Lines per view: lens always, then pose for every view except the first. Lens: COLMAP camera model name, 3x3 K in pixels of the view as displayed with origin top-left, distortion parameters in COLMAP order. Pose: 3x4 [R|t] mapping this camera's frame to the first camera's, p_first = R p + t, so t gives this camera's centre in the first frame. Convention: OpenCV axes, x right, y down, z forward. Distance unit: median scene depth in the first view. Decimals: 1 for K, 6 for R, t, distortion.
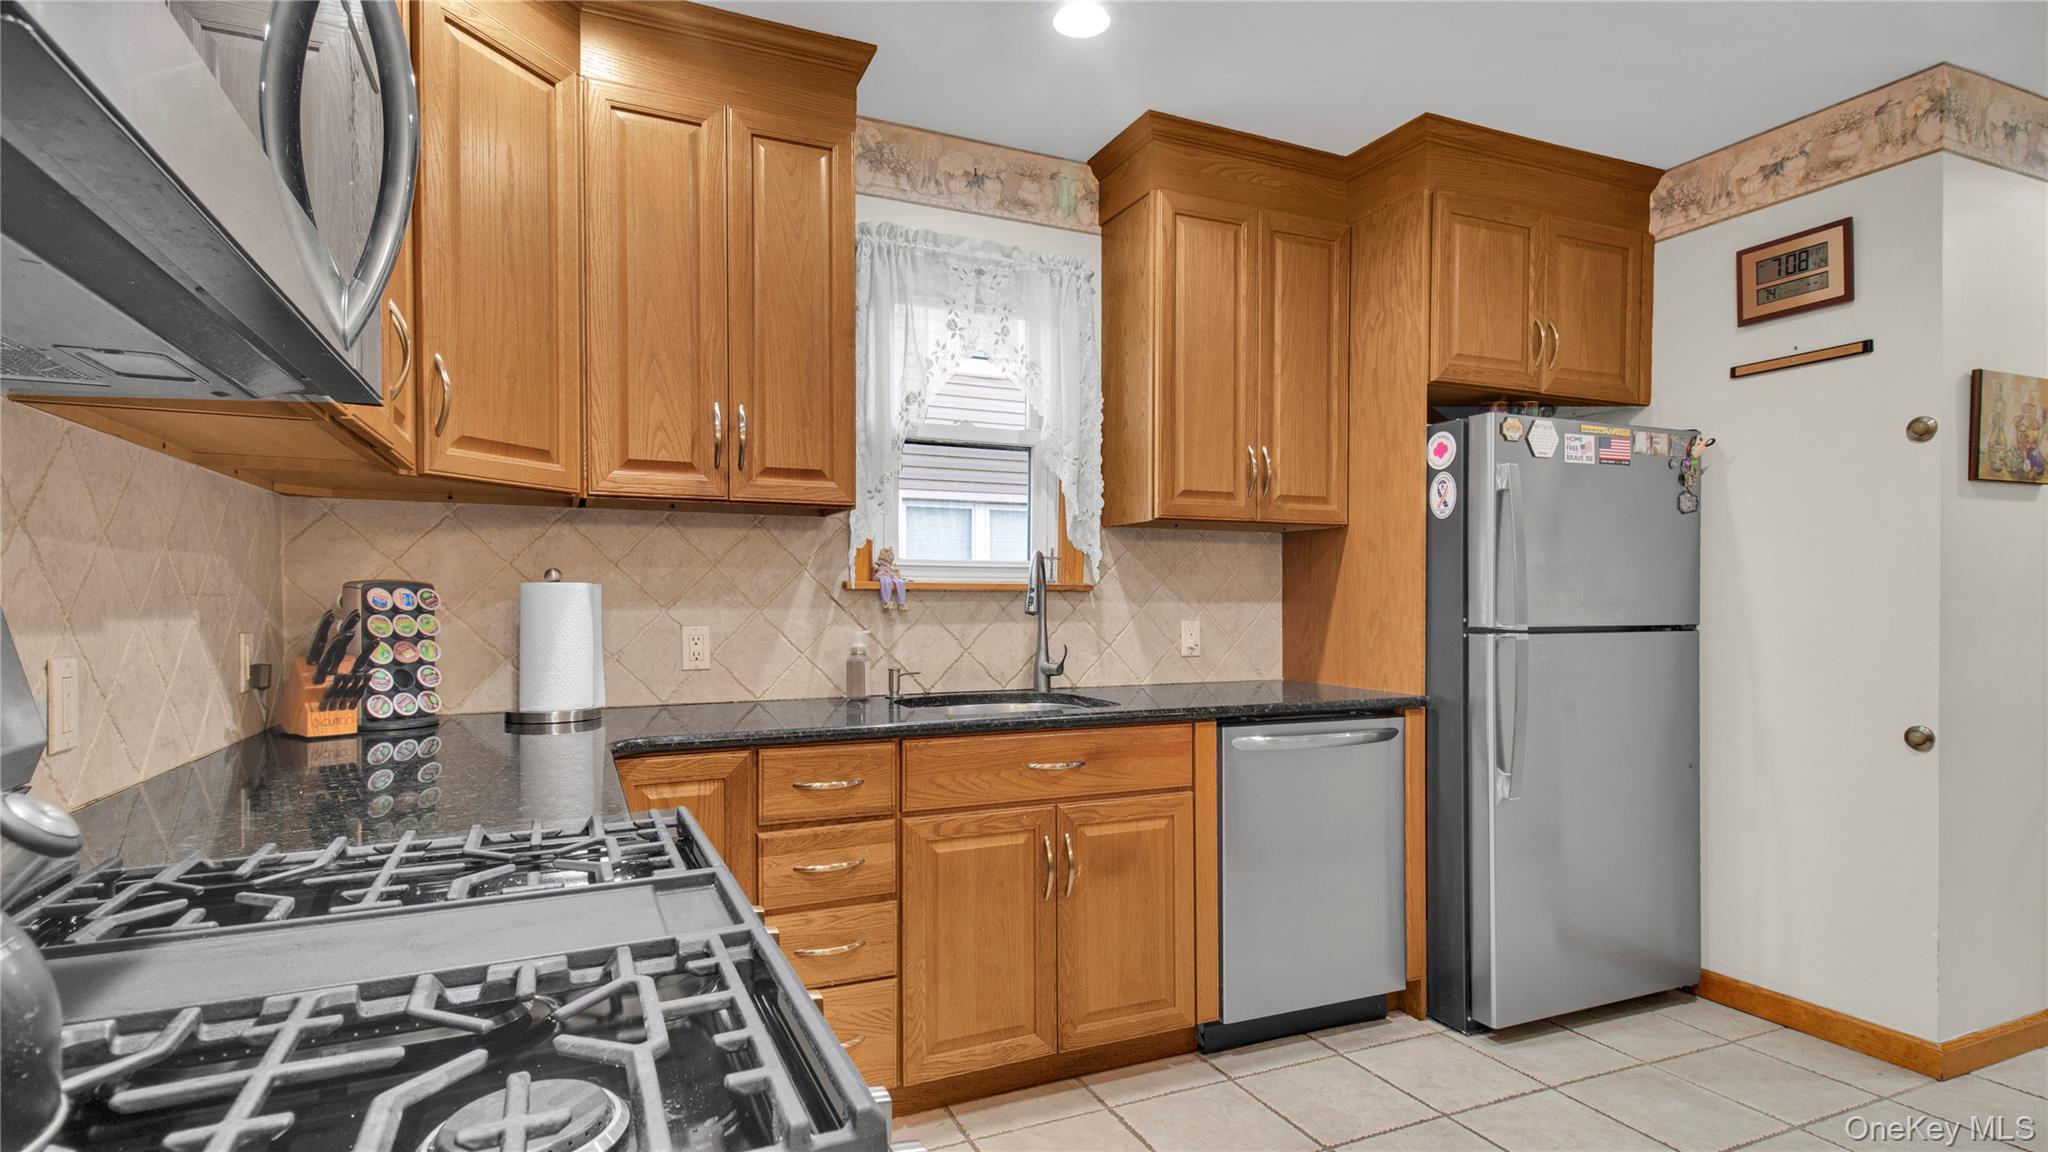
lens RADIAL K [[1024.9, 0, 1024.7], [0, 1024.9, 612.7], [0, 0, 1]] dist [0.016928, -0.000563]
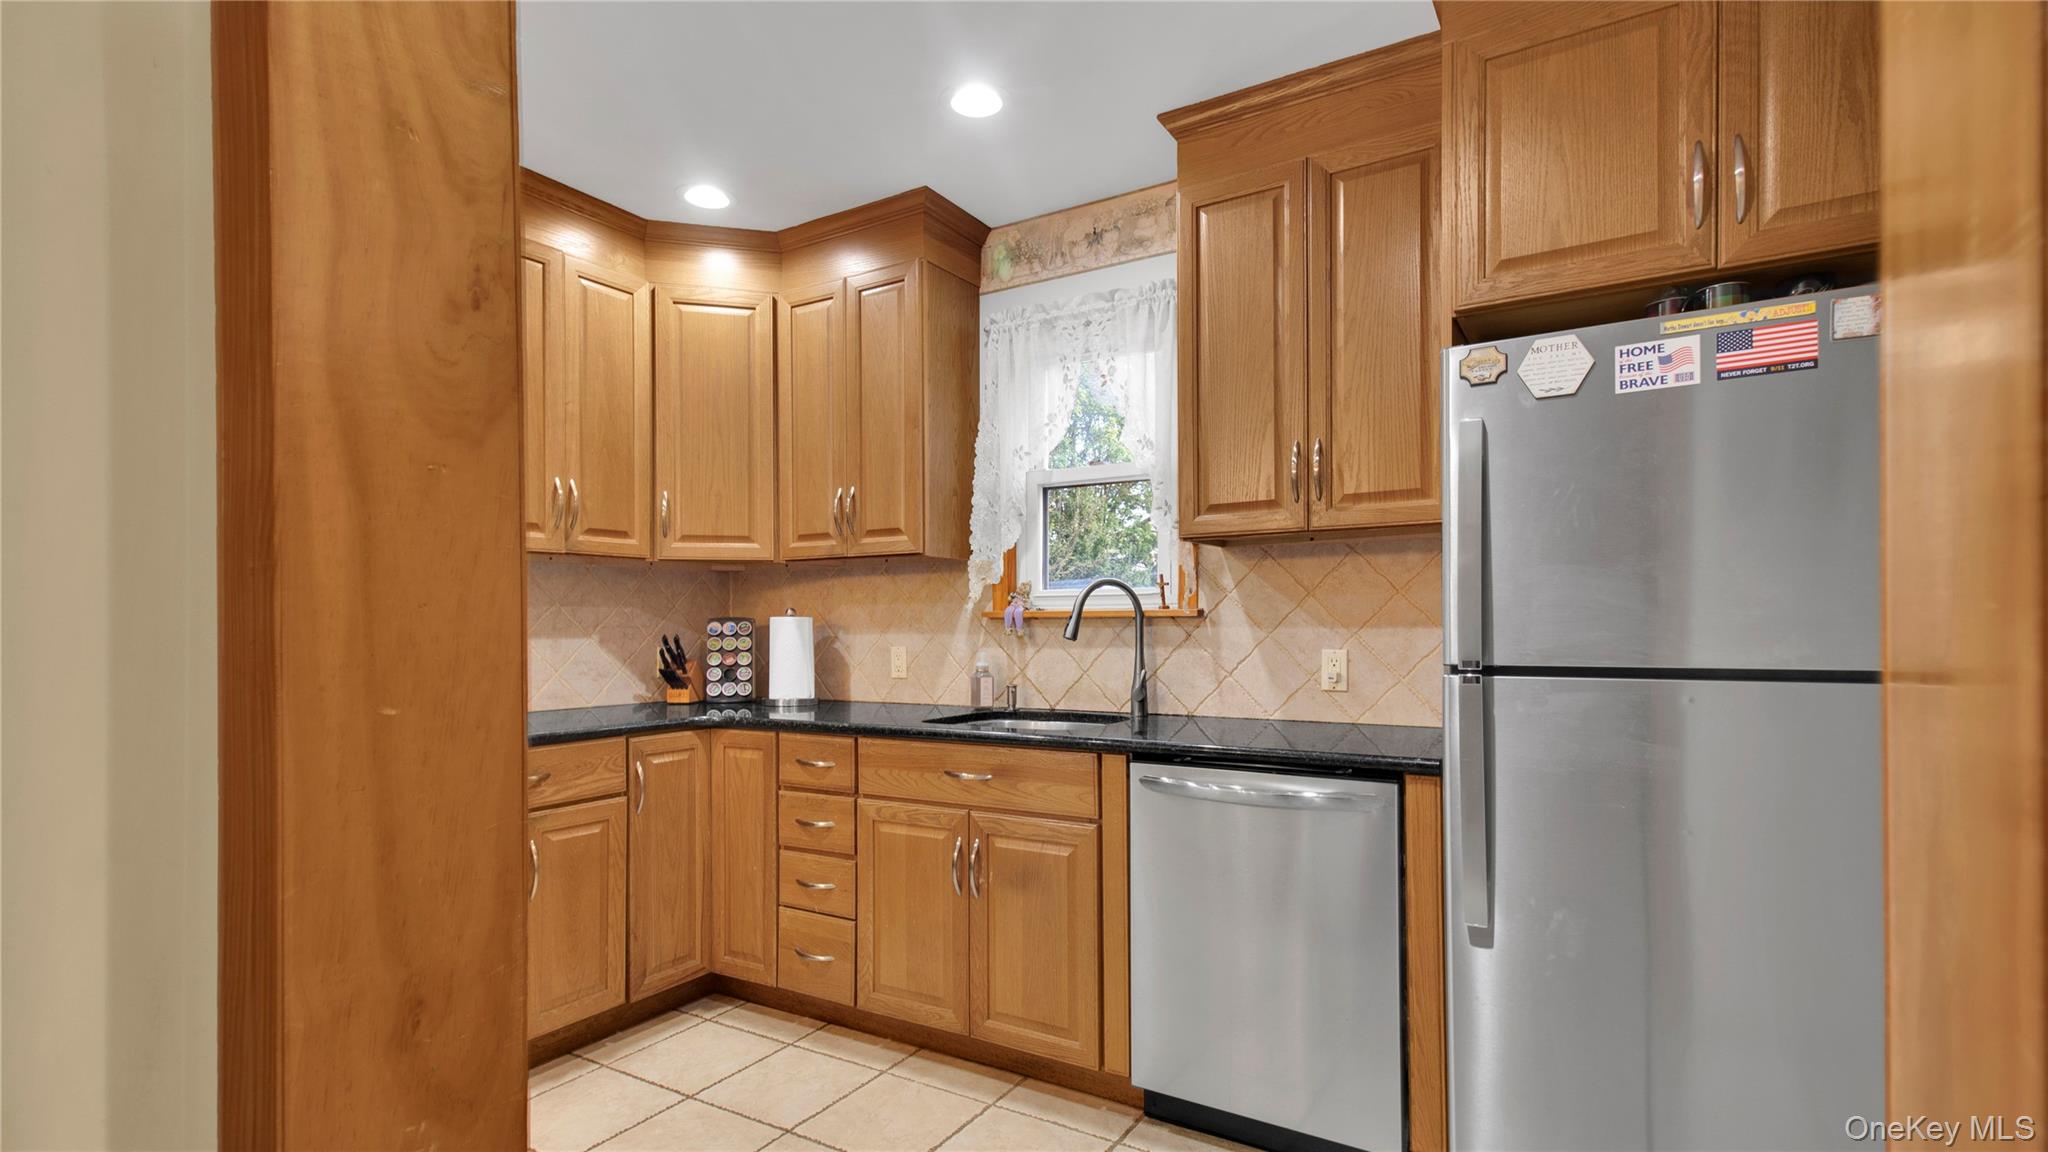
lens RADIAL K [[964.1, 0, 1027.1], [0, 964.1, 624.1], [0, 0, 1]] dist [0.018064, -0.000620]
pose [[0.561551, -0.005756, -0.827422, 0.866881], [-0.003966, 0.999946, -0.009648, -0.005279], [0.827433, 0.008699, 0.561498, 0.430158]]
